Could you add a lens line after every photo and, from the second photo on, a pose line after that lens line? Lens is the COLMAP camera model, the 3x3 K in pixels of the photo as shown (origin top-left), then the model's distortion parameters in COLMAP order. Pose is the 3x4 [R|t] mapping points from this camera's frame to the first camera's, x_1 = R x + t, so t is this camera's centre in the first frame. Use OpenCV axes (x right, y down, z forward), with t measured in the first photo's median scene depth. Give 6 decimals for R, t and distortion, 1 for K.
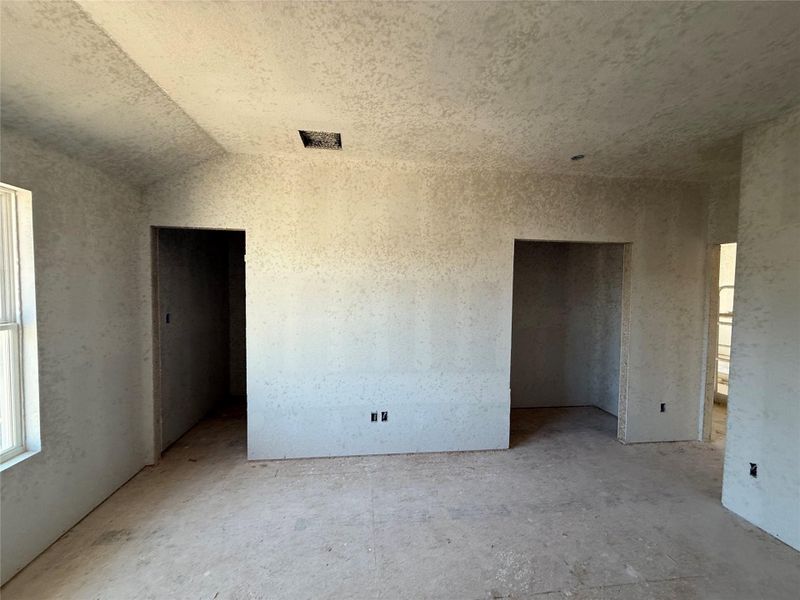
lens RADIAL K [[320.2, 0, 398.5], [0, 320.2, 299.6], [0, 0, 1]] dist [0.001263, -0.000101]
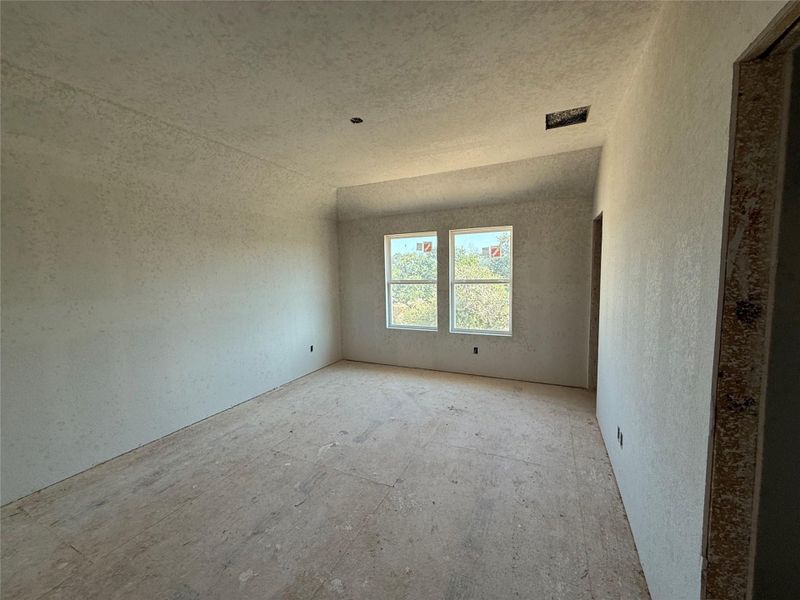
lens RADIAL K [[320.2, 0, 398.5], [0, 320.2, 299.6], [0, 0, 1]] dist [0.001263, -0.000101]
pose [[-0.530499, 0.067860, -0.844965, 1.049066], [-0.022483, 0.995314, 0.094050, 0.001762], [0.847387, 0.068891, -0.526487, 1.229550]]
